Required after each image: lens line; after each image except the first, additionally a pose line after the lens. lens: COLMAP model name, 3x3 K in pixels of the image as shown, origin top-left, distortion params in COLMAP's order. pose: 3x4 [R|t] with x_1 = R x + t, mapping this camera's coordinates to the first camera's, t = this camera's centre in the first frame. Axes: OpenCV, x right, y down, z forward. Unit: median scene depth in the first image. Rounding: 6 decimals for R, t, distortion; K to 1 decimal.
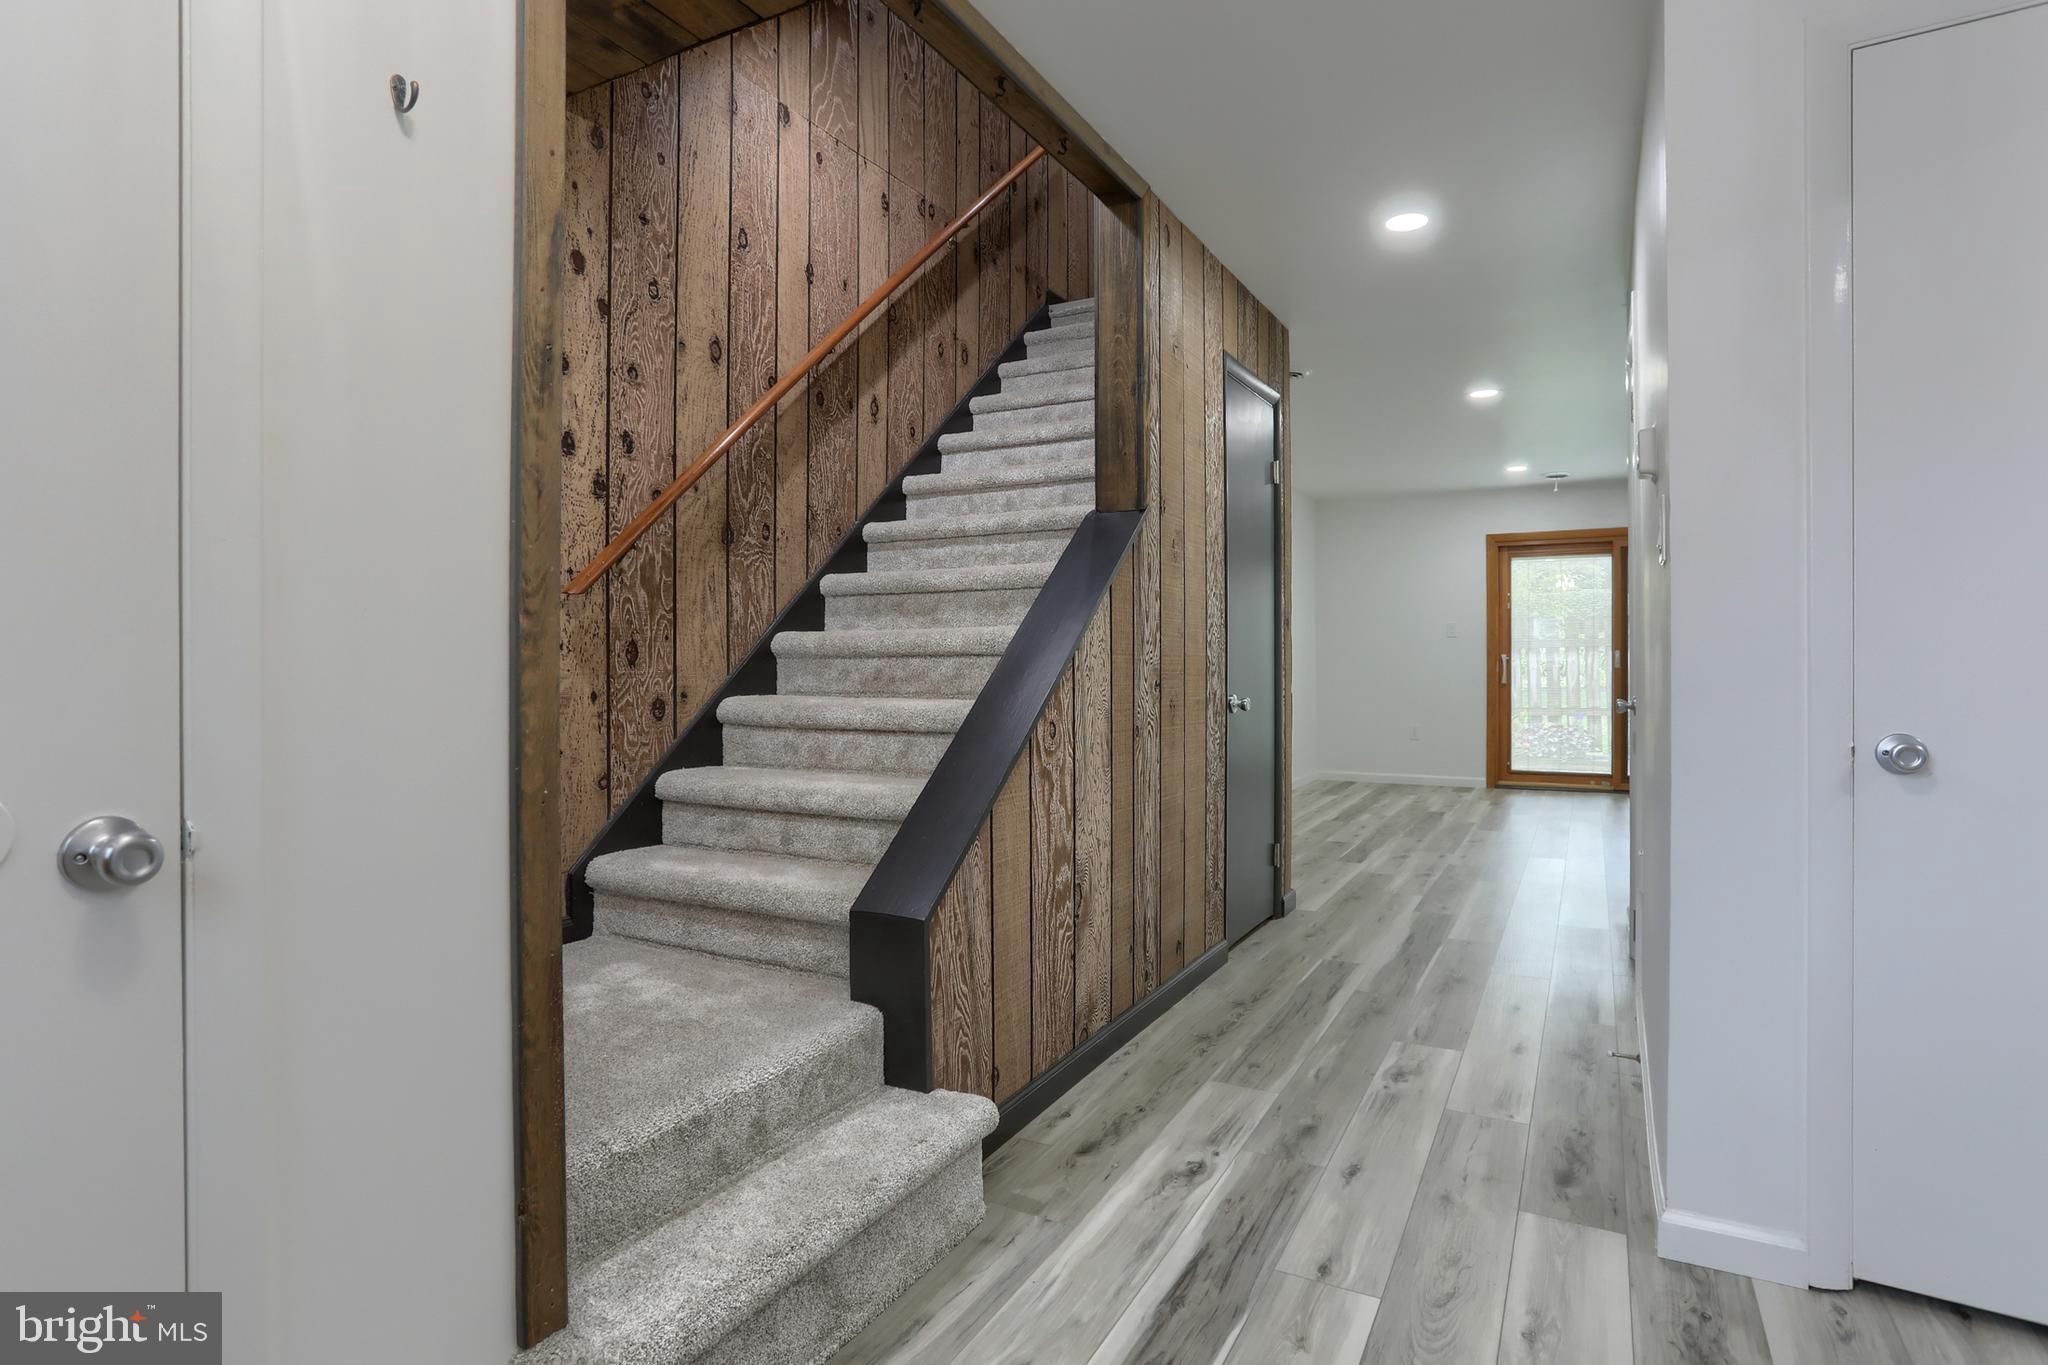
lens RADIAL K [[1030.5, 0, 1026.2], [0, 1030.5, 655.2], [0, 0, 1]] dist [-0.051883, 0.036545]
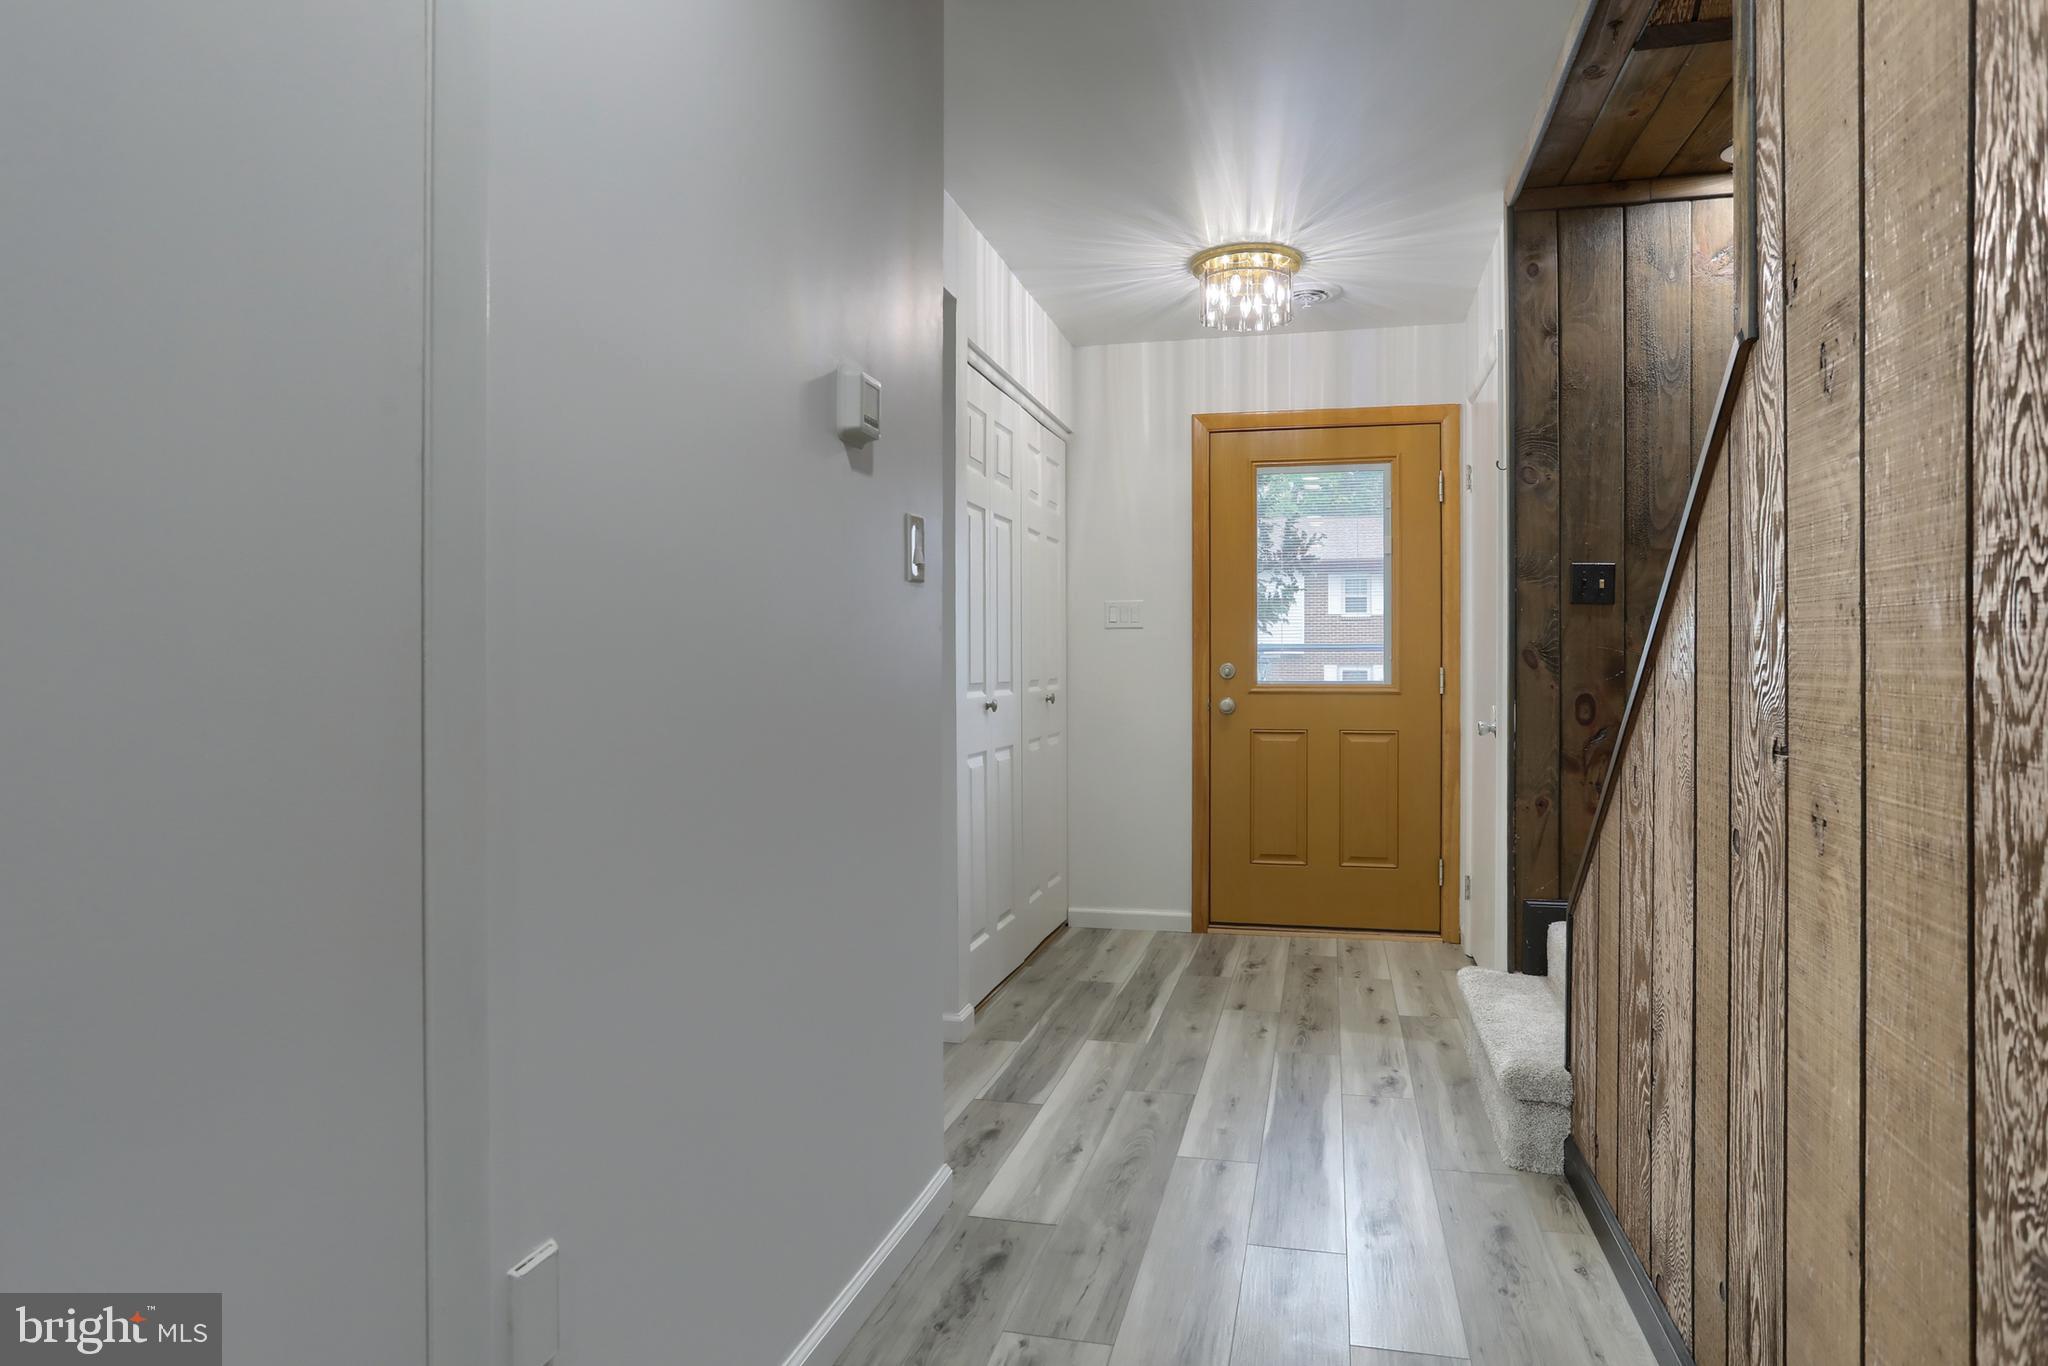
lens RADIAL K [[1271.0, 0, 1024.0], [0, 1271.0, 683.0], [0, 0, 1]] dist [-0.001174, -0.000195]
pose [[-0.964481, 0.004813, -0.264108, 0.756481], [0.002854, 0.999966, 0.007799, -0.002324], [0.264137, 0.006768, -0.964462, 1.968304]]
